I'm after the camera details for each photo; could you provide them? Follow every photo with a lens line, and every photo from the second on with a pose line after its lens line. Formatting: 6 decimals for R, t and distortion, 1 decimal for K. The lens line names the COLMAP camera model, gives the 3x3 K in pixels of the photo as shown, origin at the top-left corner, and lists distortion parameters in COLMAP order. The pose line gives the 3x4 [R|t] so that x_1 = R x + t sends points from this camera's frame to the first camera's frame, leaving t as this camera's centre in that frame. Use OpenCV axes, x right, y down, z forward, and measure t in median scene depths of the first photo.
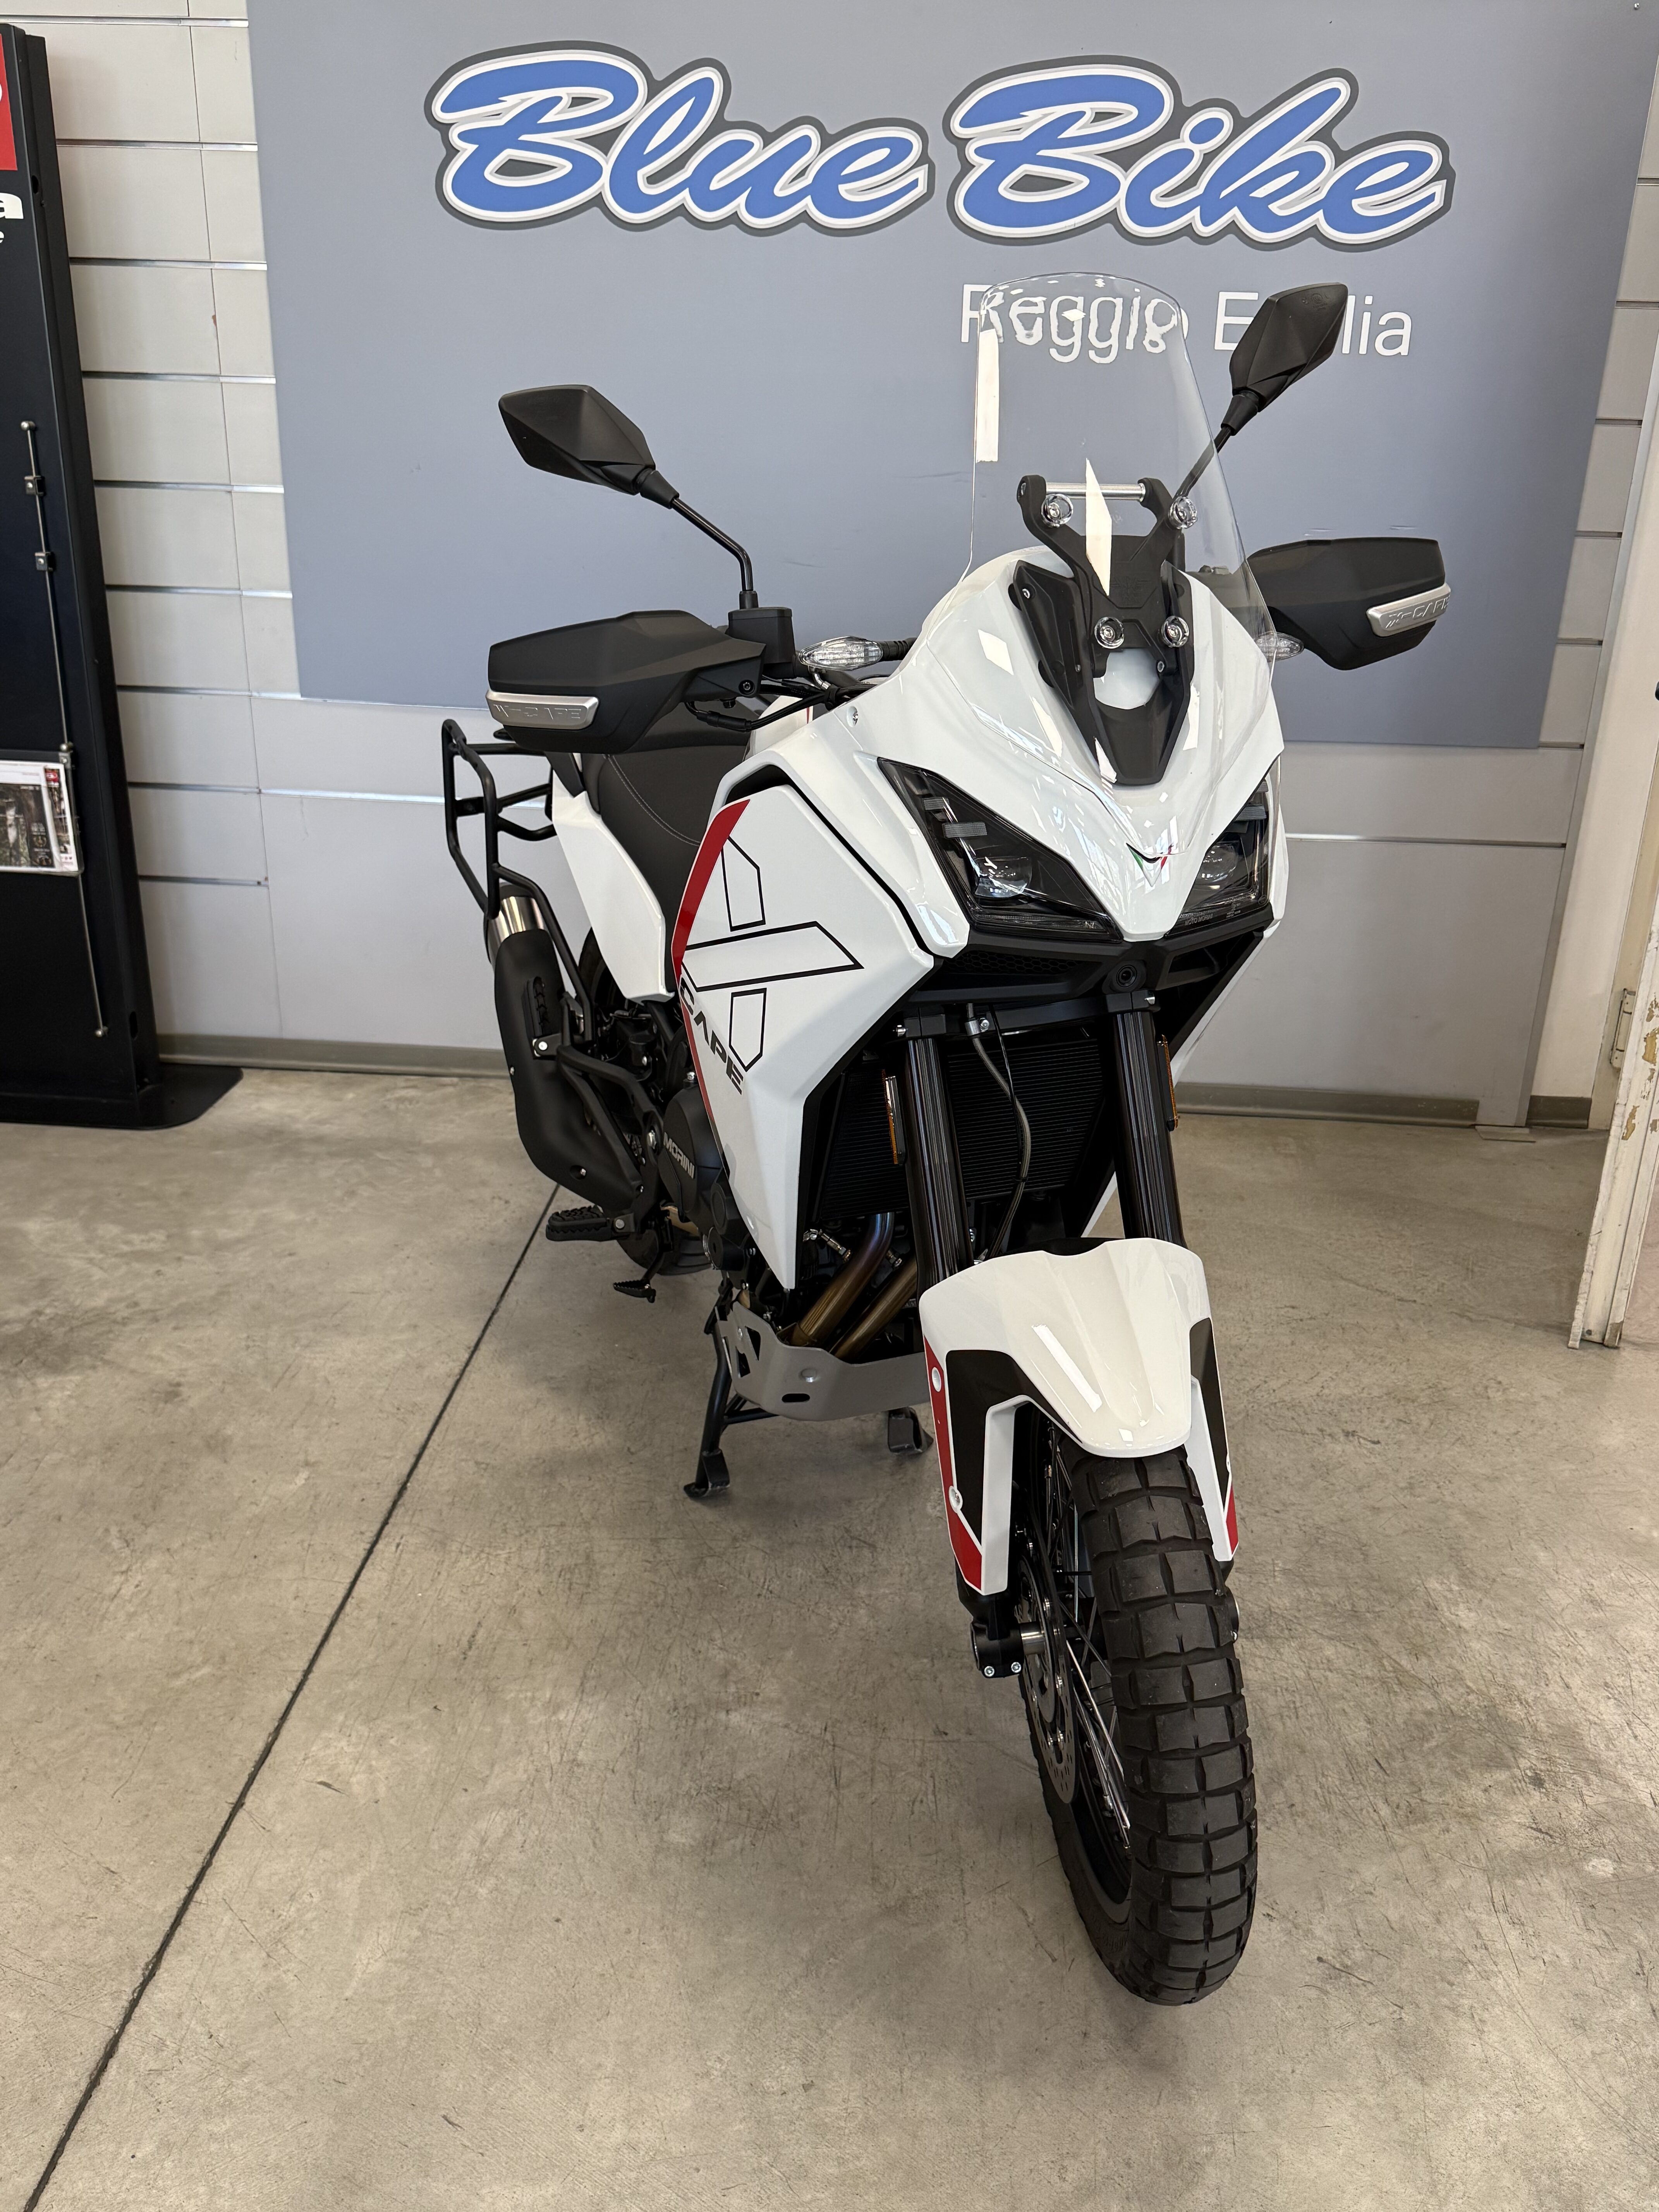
lens RADIAL K [[1804.1, 0, 825.8], [0, 1804.1, 1110.1], [0, 0, 1]] dist [0.043846, -0.068112]
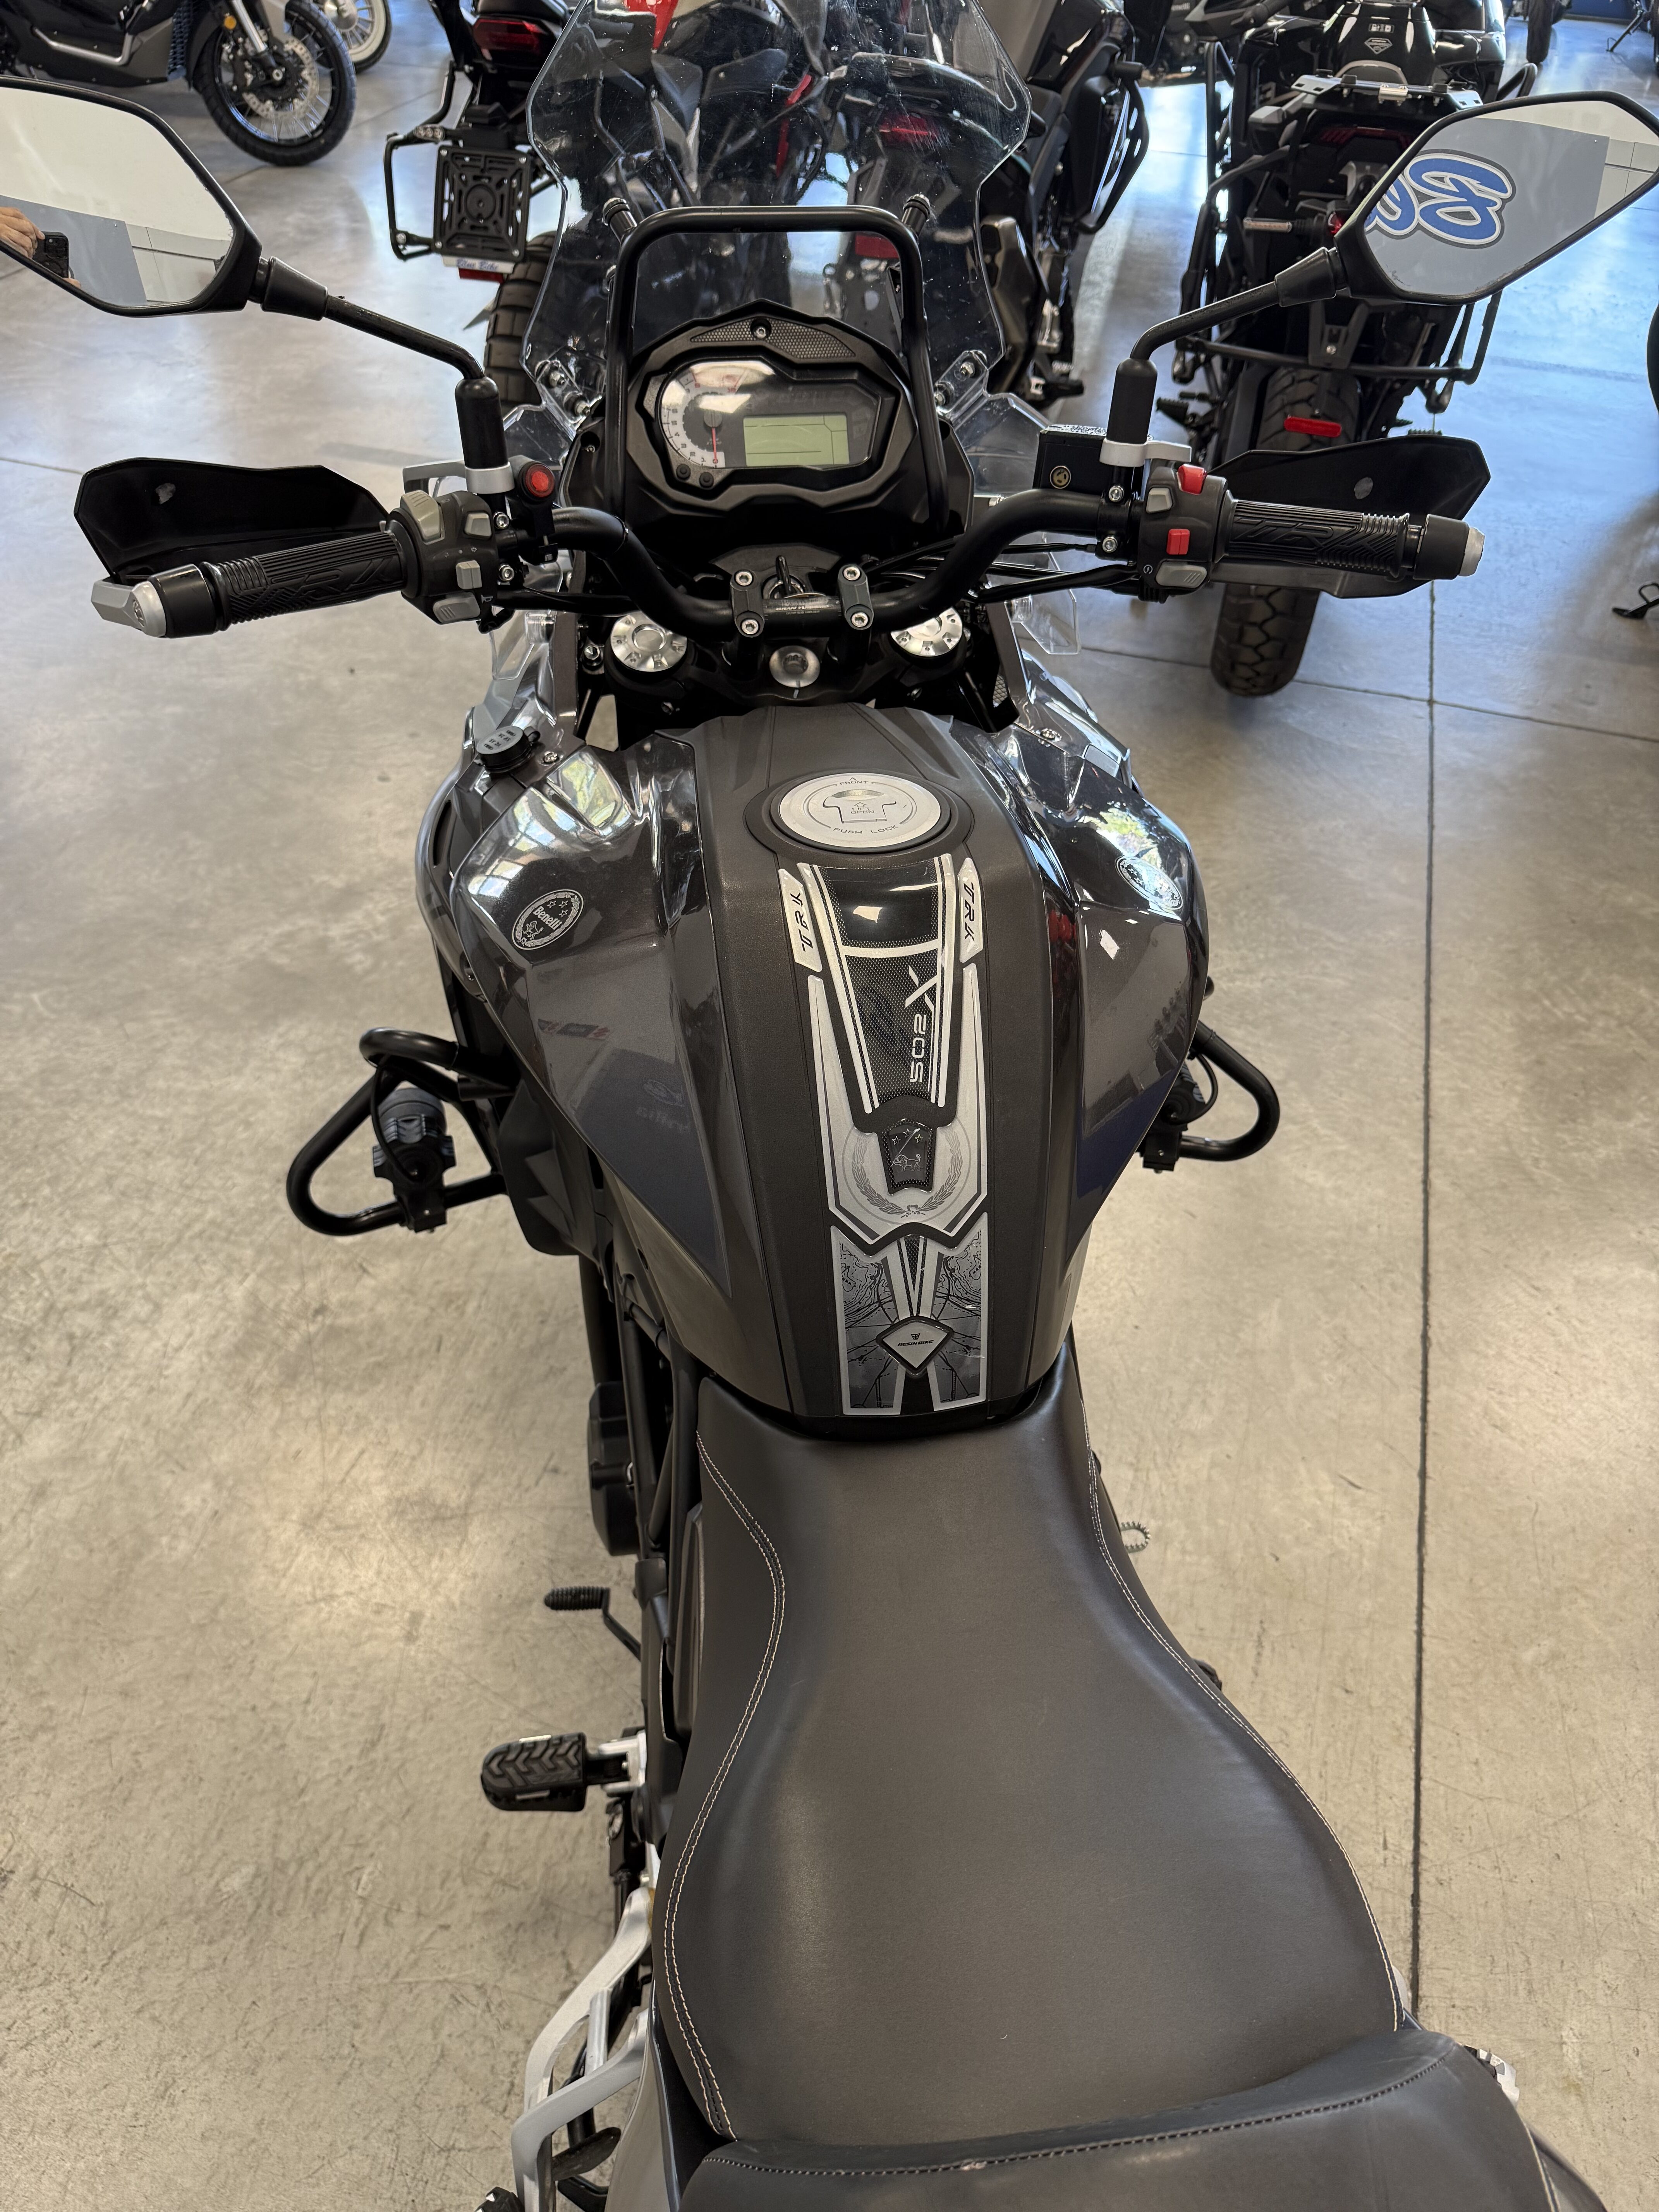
lens RADIAL K [[1557.8, 0, 827.2], [0, 1557.8, 1101.1], [0, 0, 1]] dist [0.006405, -0.012024]
pose [[-0.975168, -0.195707, 0.103663, -0.004717], [0.010440, 0.426931, 0.904224, -0.372504], [-0.221219, 0.882853, -0.414286, 0.762685]]
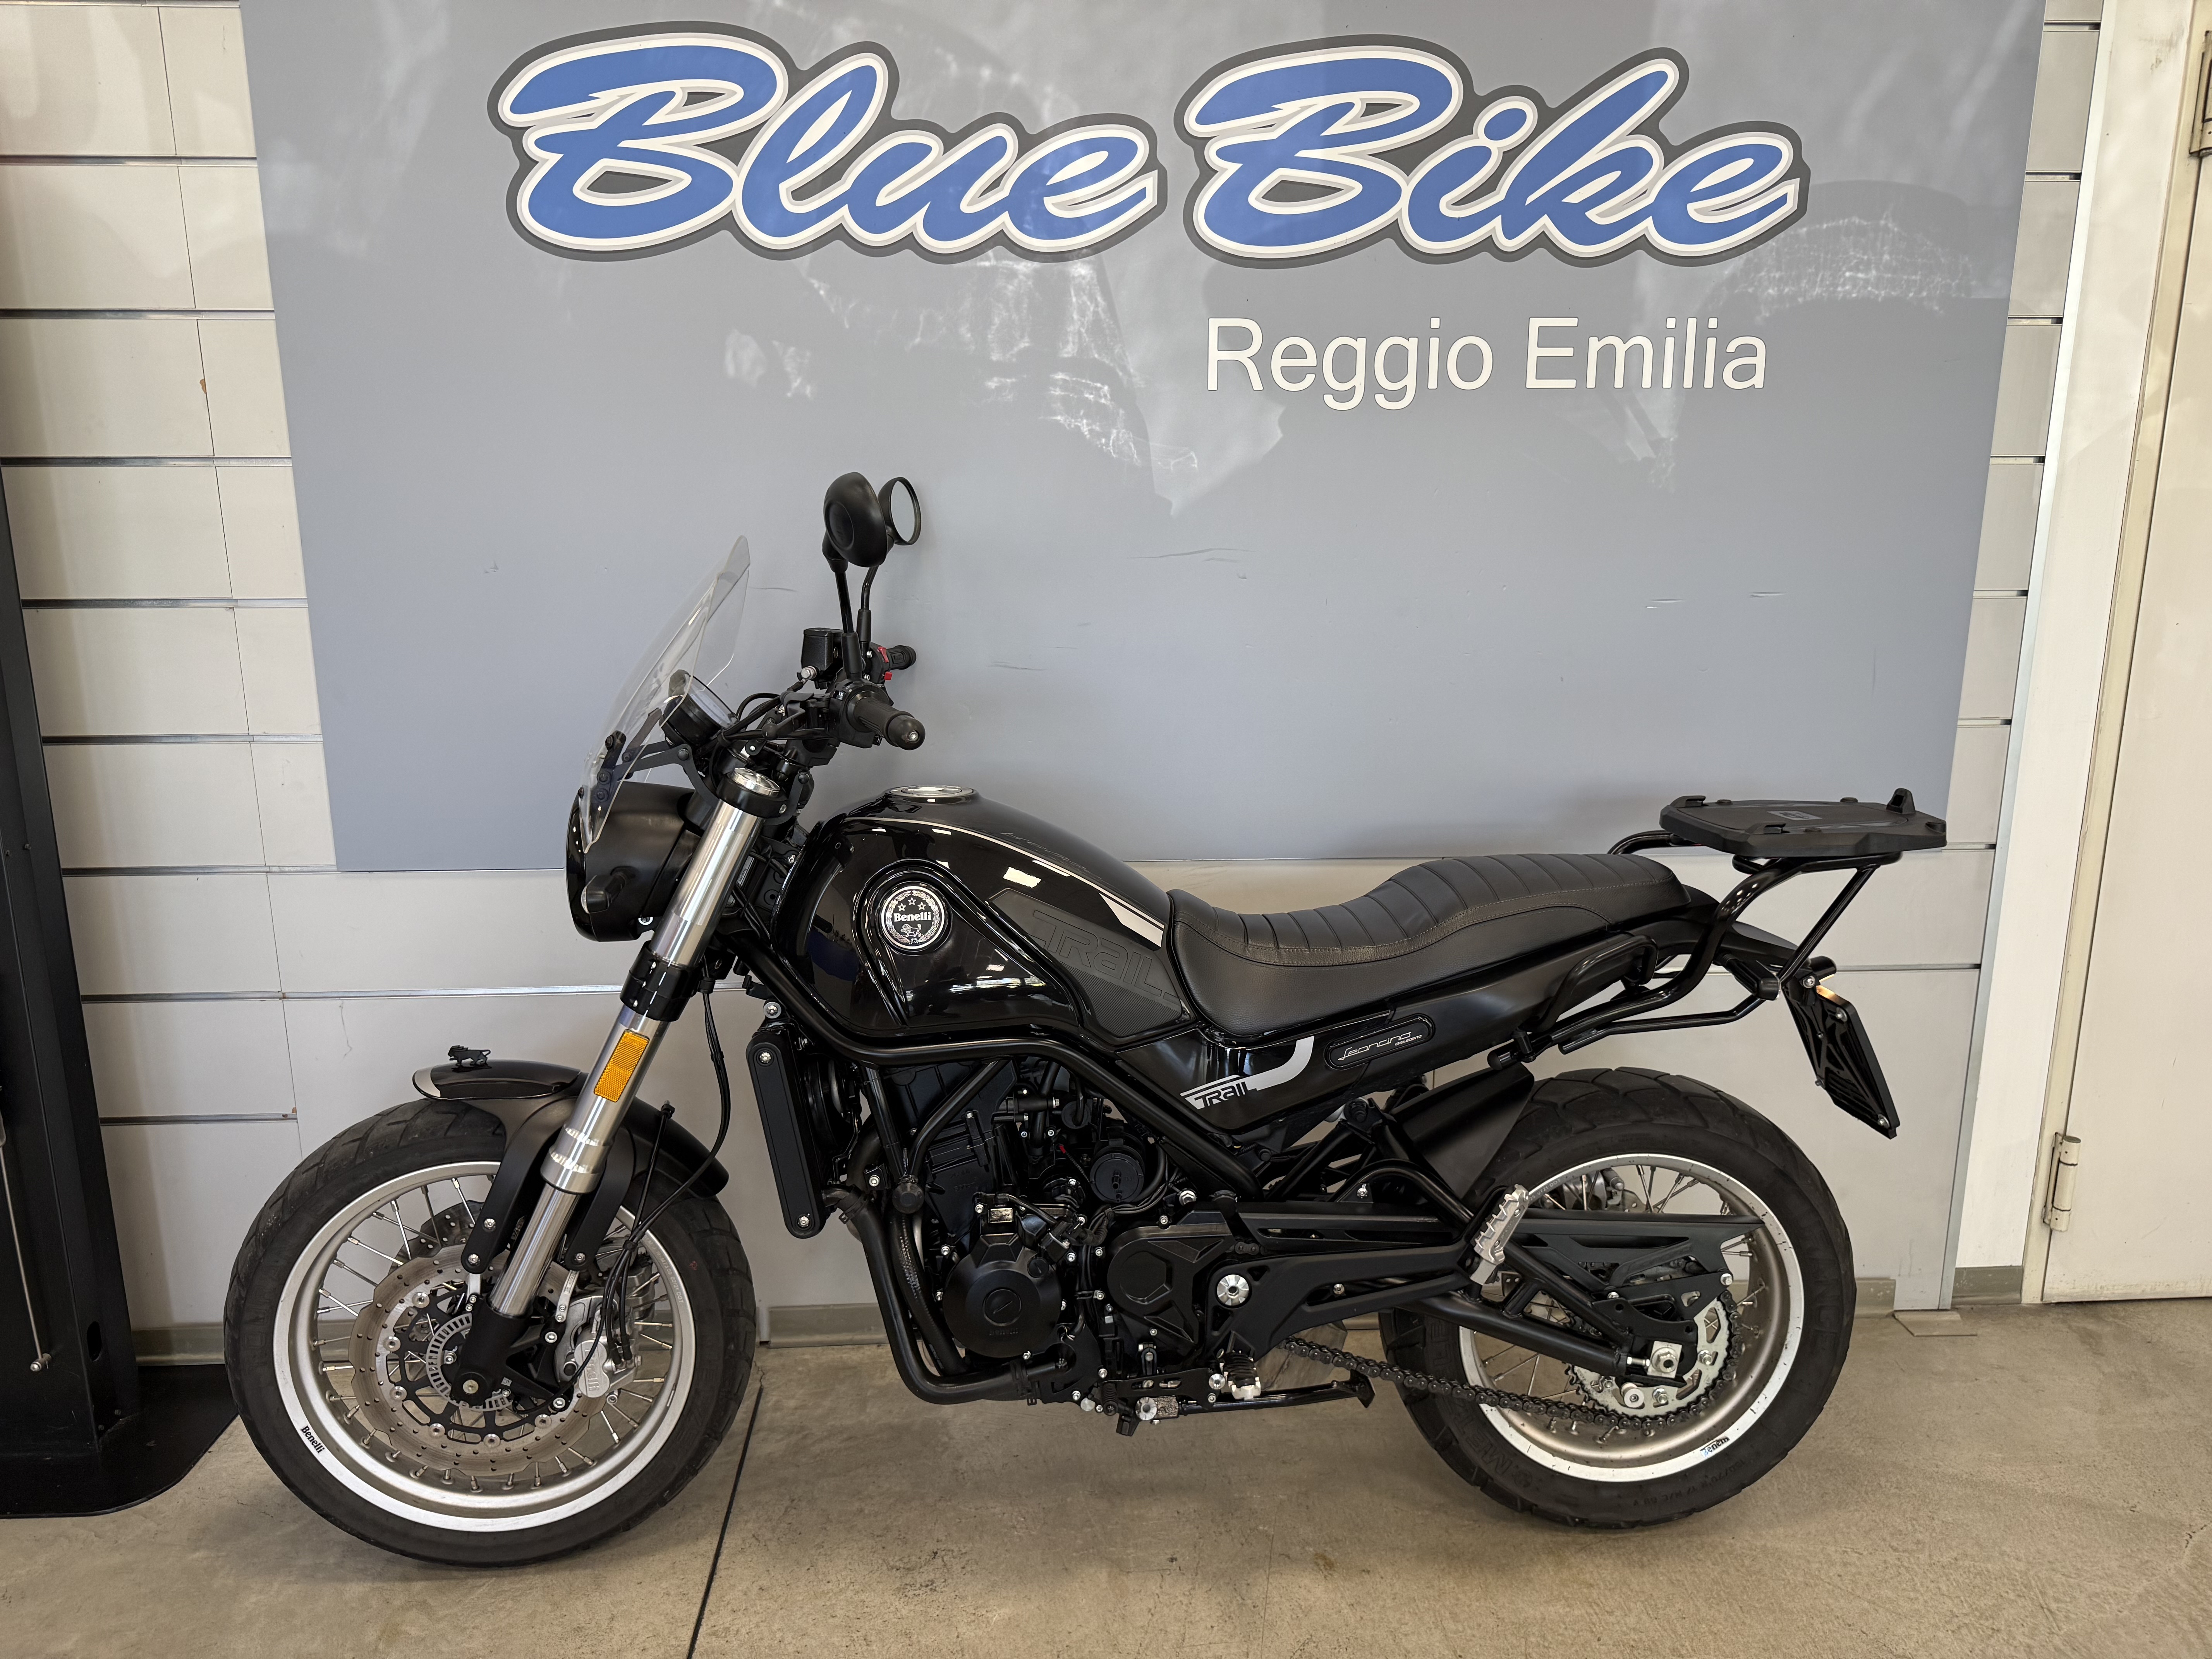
lens RADIAL K [[1557.8, 0, 1098.5], [0, 1557.8, 841.3], [0, 0, 1]] dist [0.006405, -0.012024]
pose [[0.992849, -0.055200, 0.105850, -0.056079], [0.070779, 0.986212, -0.149587, -0.140279], [-0.096133, 0.156009, 0.983066, 0.394706]]
